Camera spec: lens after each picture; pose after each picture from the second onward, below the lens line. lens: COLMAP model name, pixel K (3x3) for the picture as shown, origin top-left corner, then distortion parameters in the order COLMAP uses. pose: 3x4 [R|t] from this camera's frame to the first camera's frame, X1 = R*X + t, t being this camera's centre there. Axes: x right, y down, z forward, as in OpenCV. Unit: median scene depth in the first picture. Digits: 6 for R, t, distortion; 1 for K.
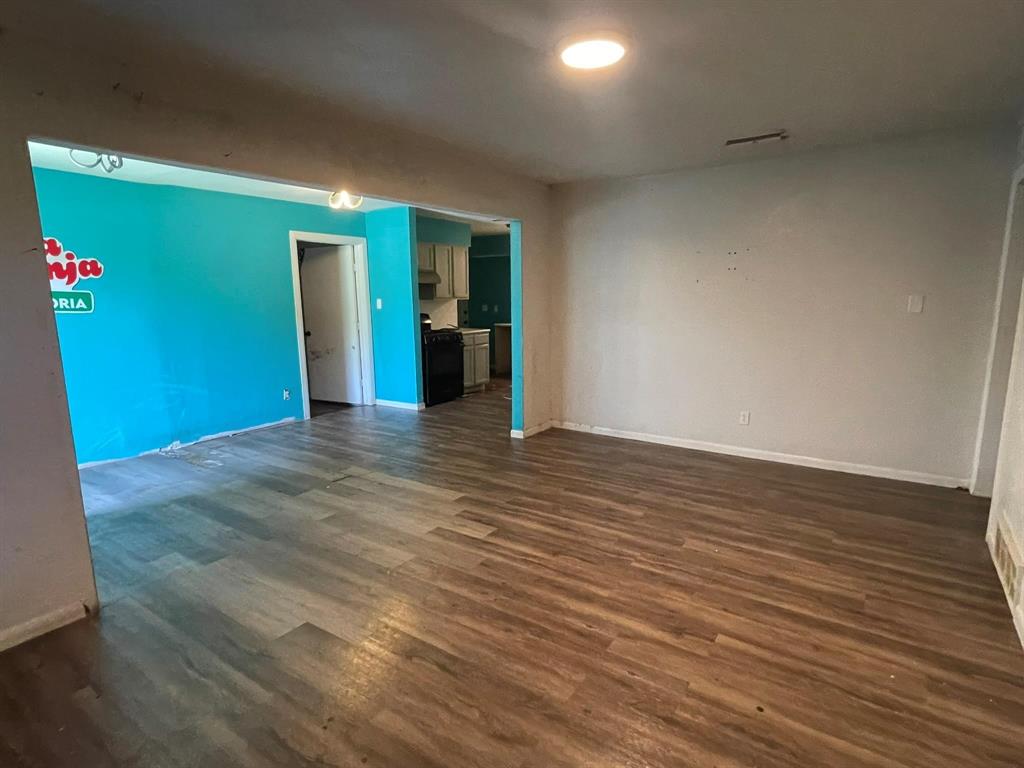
lens RADIAL K [[544.7, 0, 513.9], [0, 544.7, 385.6], [0, 0, 1]] dist [-0.000248, -0.000229]
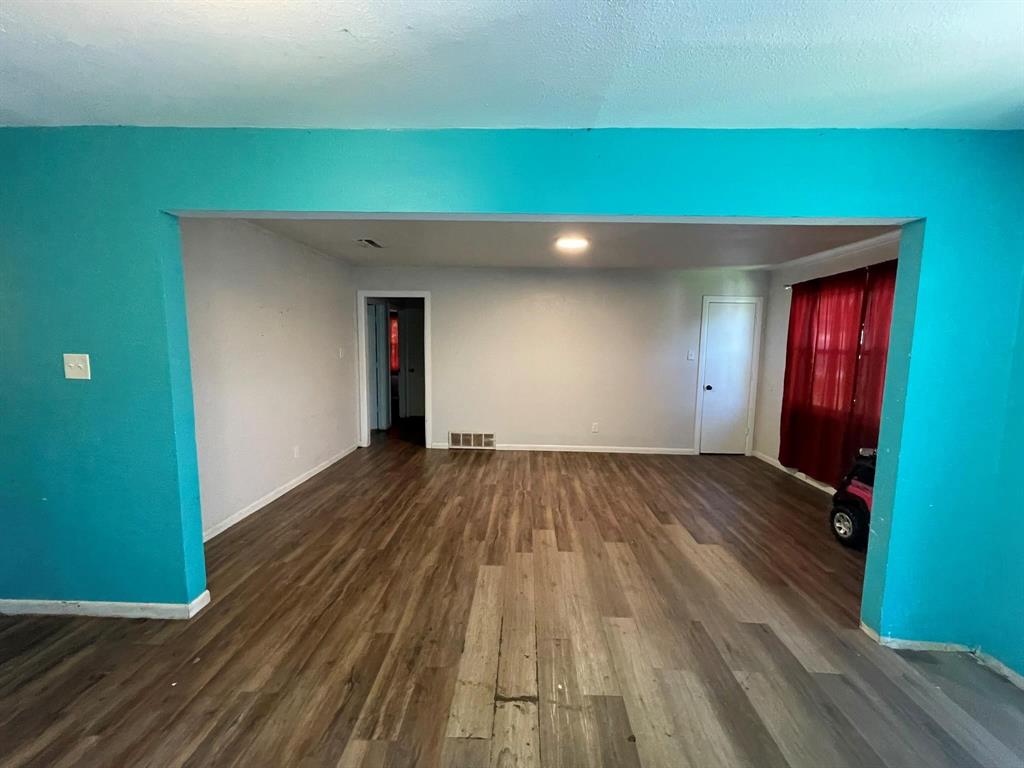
lens RADIAL K [[413.4, 0, 513.7], [0, 413.4, 384.7], [0, 0, 1]] dist [-0.001594, -0.000077]
pose [[-0.533667, -0.083934, 0.841519, -0.790097], [0.135474, 0.973728, 0.183034, -0.254381], [-0.834773, 0.211683, -0.508275, 1.441042]]
